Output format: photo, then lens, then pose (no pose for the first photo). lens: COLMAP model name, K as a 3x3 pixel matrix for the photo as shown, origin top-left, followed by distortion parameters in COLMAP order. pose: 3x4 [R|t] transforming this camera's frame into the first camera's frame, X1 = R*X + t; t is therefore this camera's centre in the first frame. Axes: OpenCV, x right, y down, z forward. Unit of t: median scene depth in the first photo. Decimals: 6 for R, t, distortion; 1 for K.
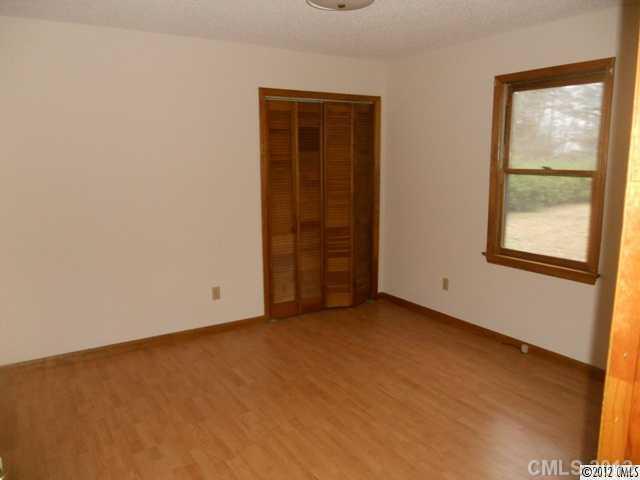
lens RADIAL K [[491.9, 0, 320.0], [0, 491.9, 240.0], [0, 0, 1]] dist [-0.031901, 0.000625]
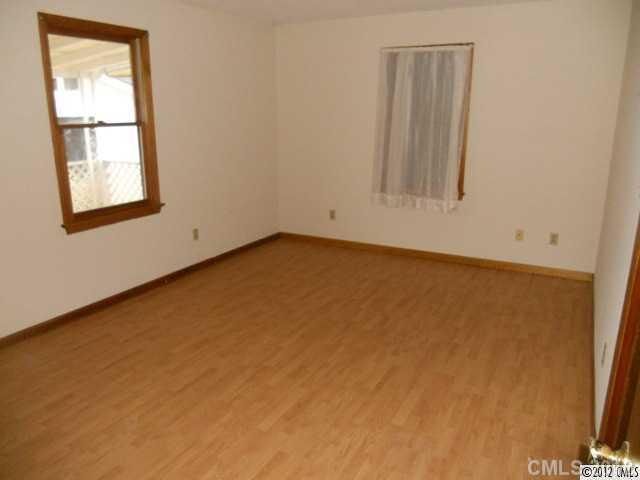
lens RADIAL K [[491.9, 0, 320.0], [0, 491.9, 240.0], [0, 0, 1]] dist [-0.031901, 0.000625]
pose [[-0.491521, -0.213677, 0.844245, -0.666472], [0.150789, 0.933907, 0.324160, -0.173368], [-0.857712, 0.286634, -0.426815, 1.088942]]
